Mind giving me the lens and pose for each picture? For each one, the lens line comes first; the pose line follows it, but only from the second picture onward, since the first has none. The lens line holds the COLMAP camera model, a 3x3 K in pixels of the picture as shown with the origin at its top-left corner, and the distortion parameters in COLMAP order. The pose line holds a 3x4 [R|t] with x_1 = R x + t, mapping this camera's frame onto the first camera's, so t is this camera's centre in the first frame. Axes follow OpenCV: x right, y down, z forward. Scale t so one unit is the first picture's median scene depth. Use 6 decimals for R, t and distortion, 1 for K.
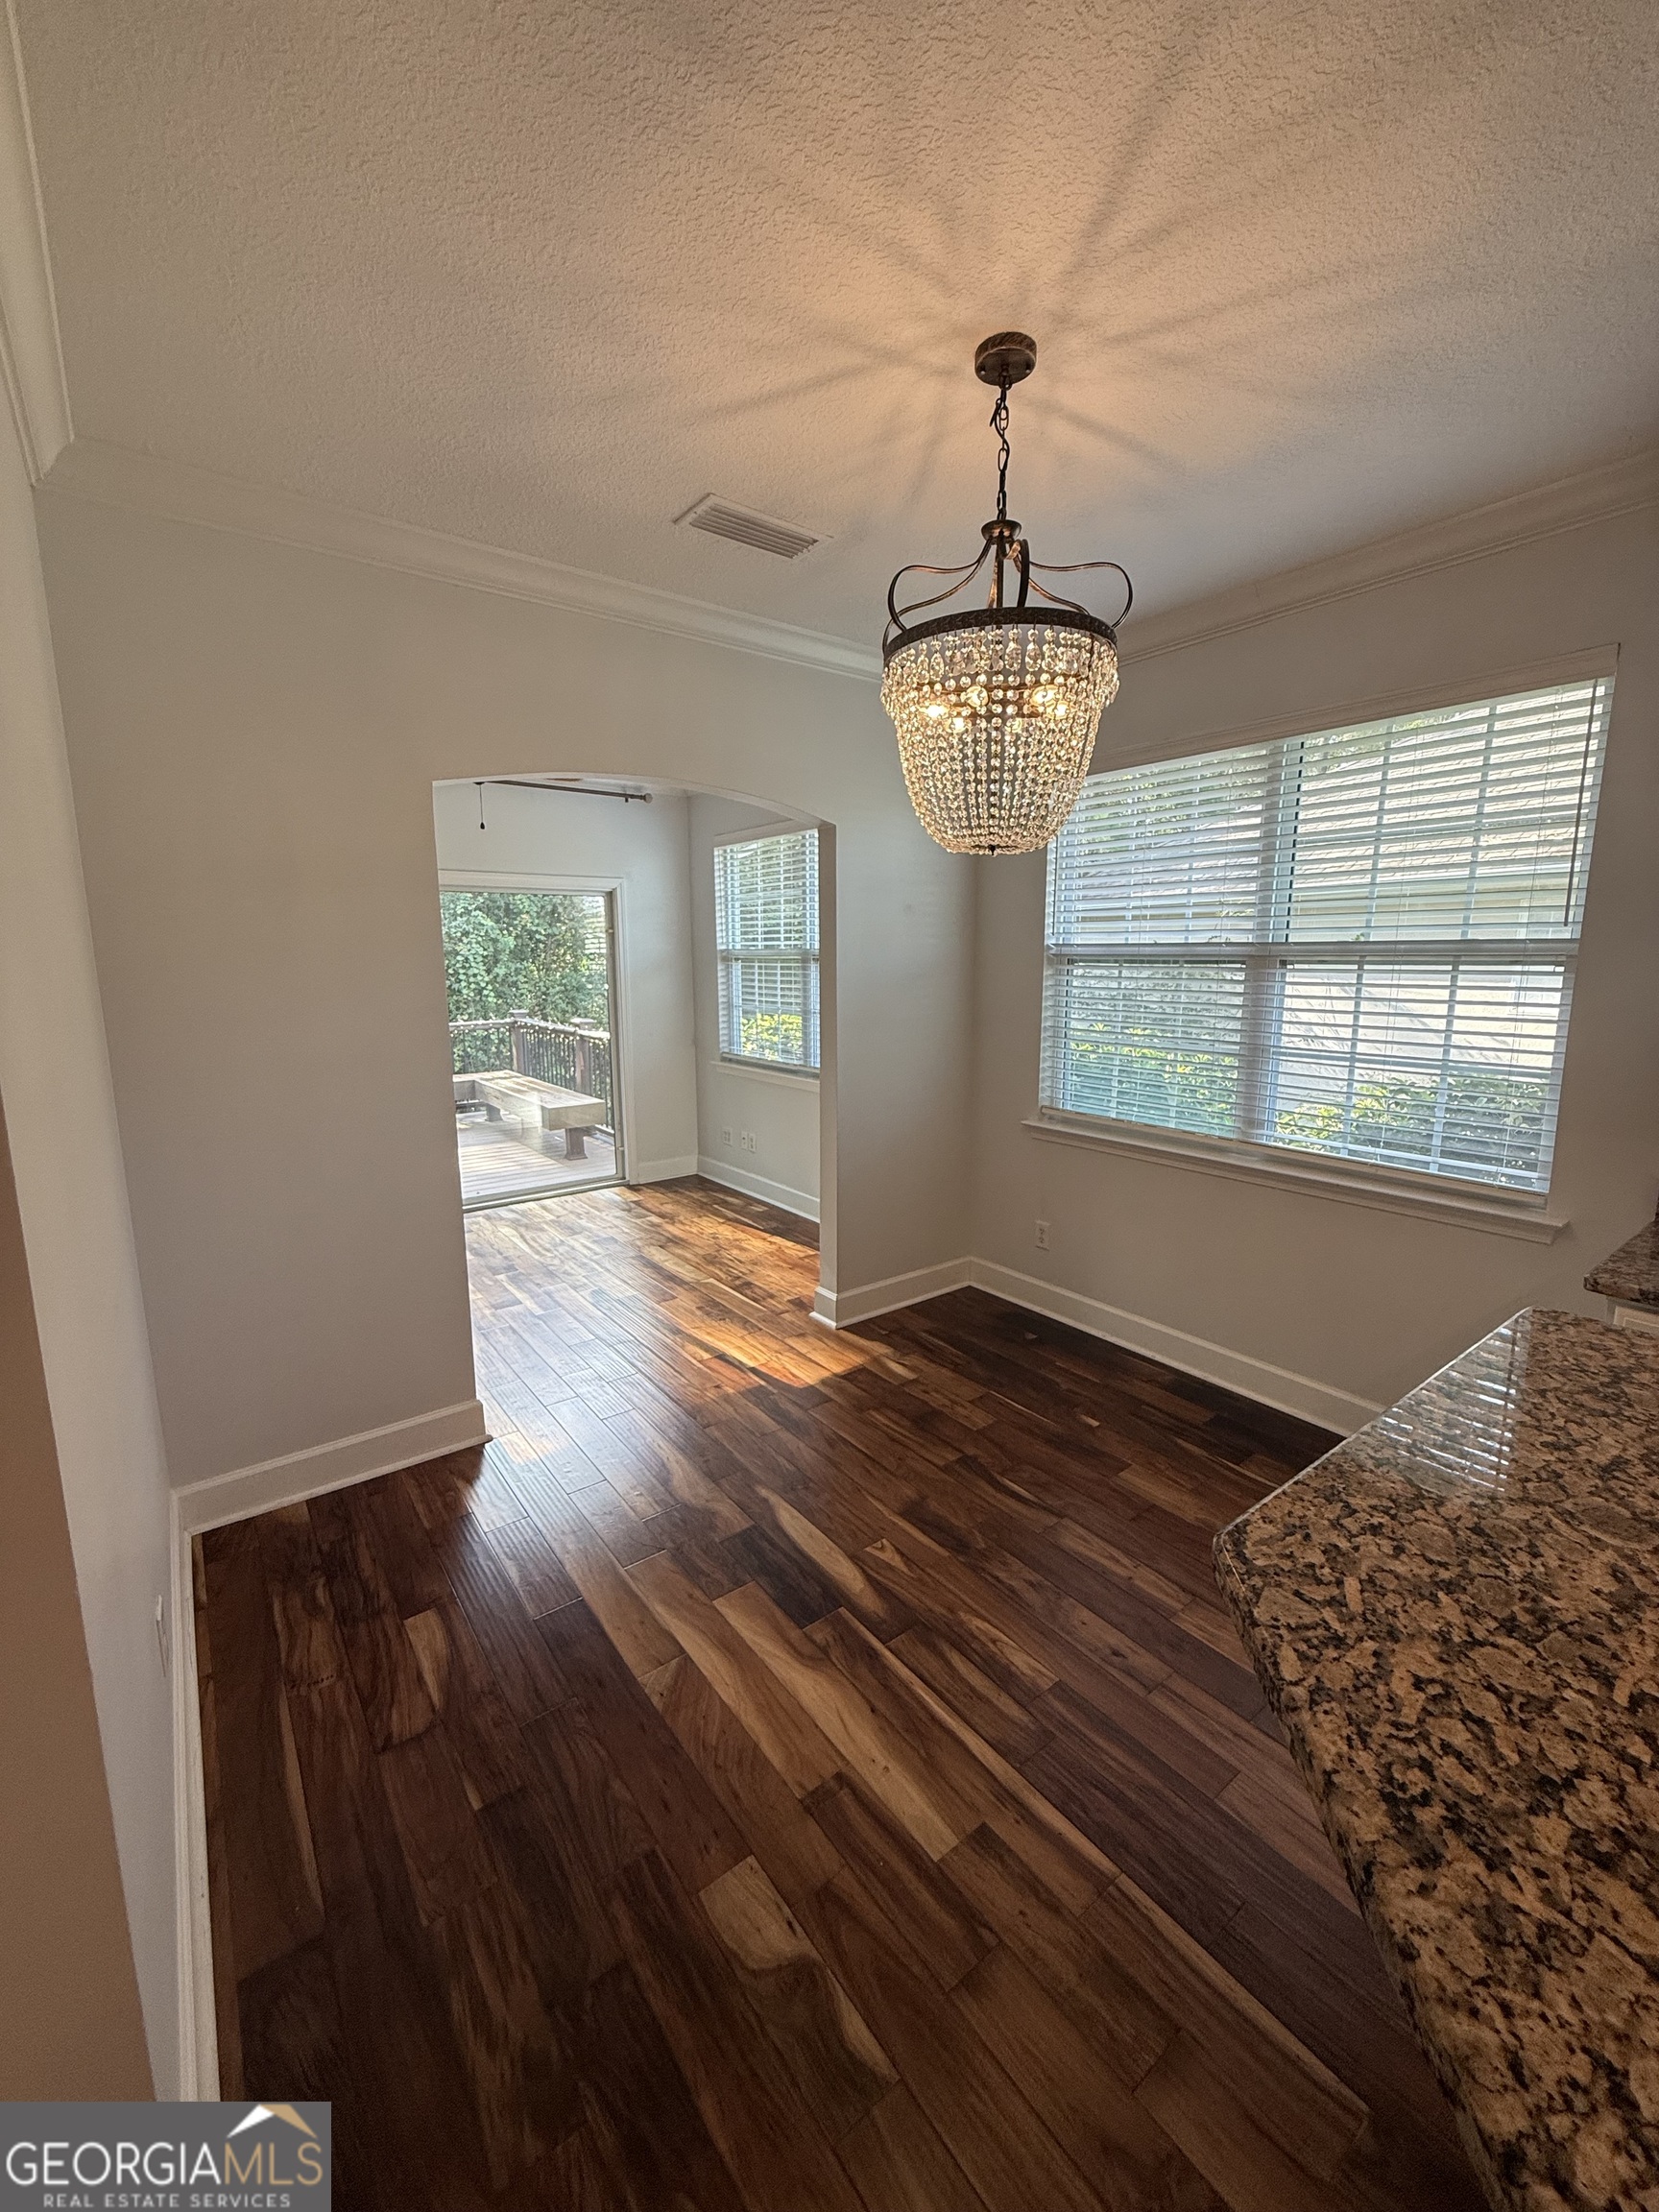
lens RADIAL K [[877.8, 0, 831.2], [0, 877.8, 1101.5], [0, 0, 1]] dist [0.000394, -0.000085]
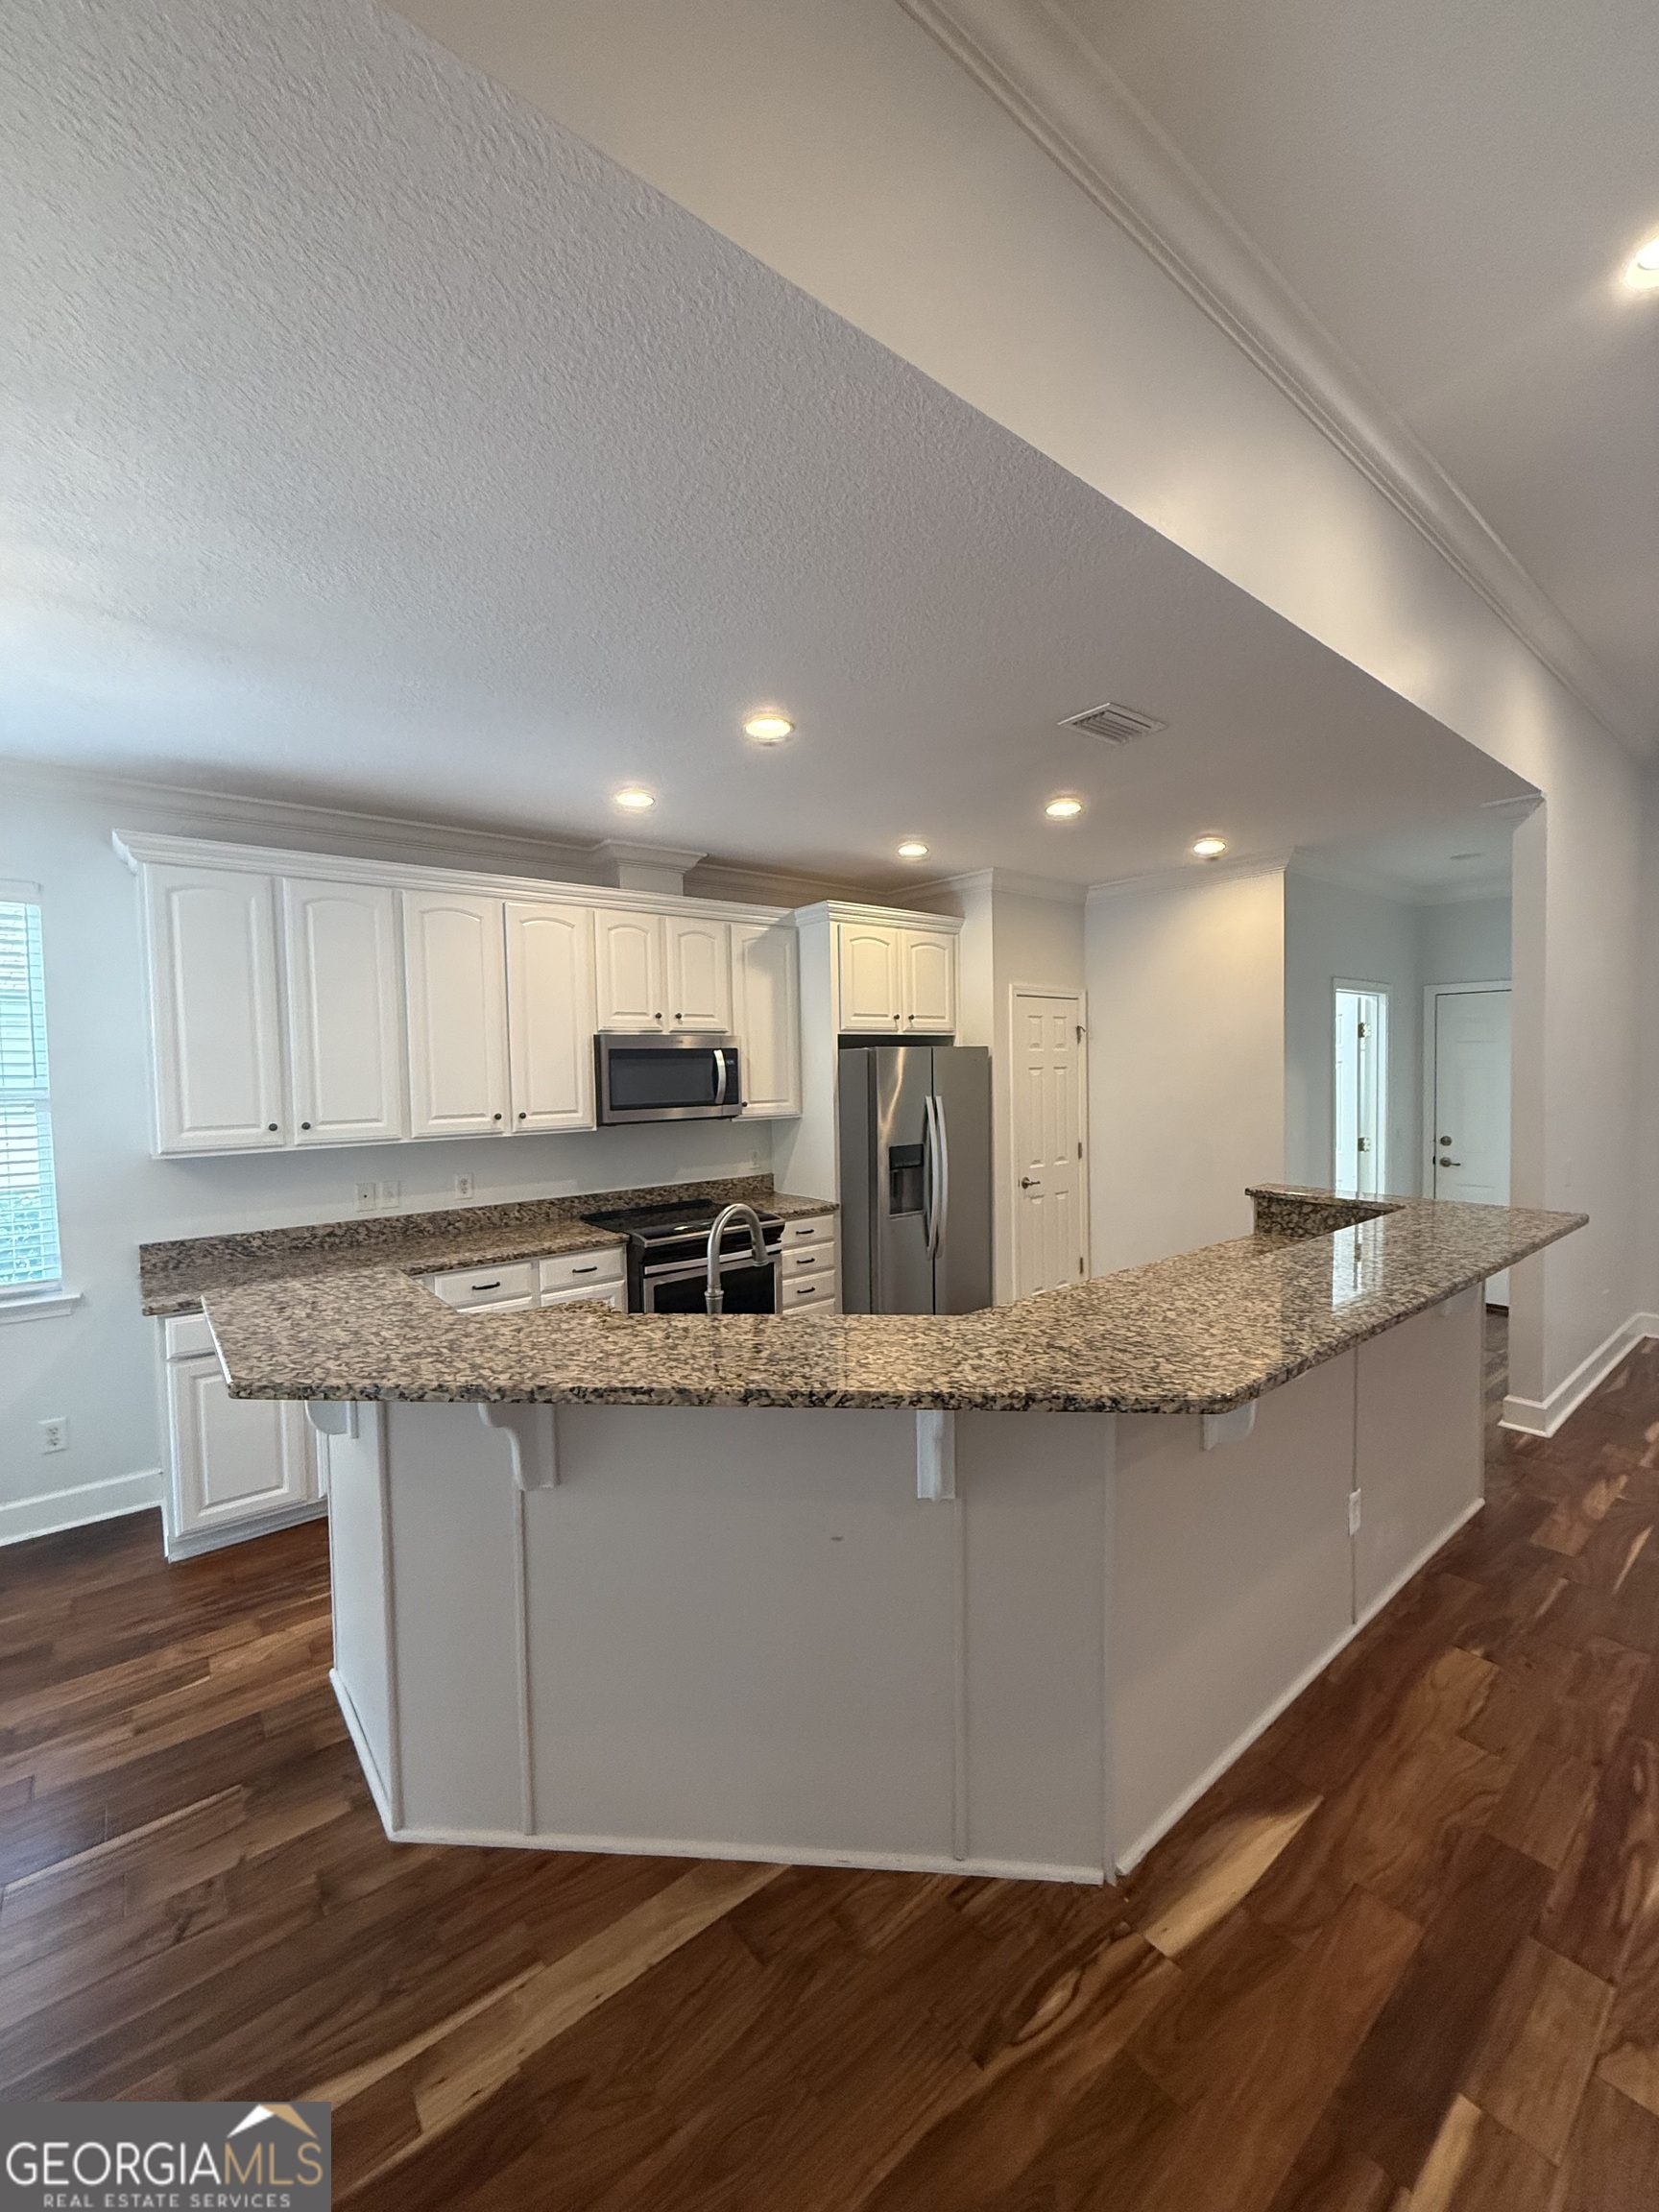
lens RADIAL K [[877.8, 0, 831.2], [0, 877.8, 1101.5], [0, 0, 1]] dist [0.000394, -0.000085]
pose [[-0.028330, -0.033762, 0.999028, -2.153200], [0.182676, 0.982424, 0.038381, 0.022014], [-0.982765, 0.183585, -0.021664, -0.632113]]
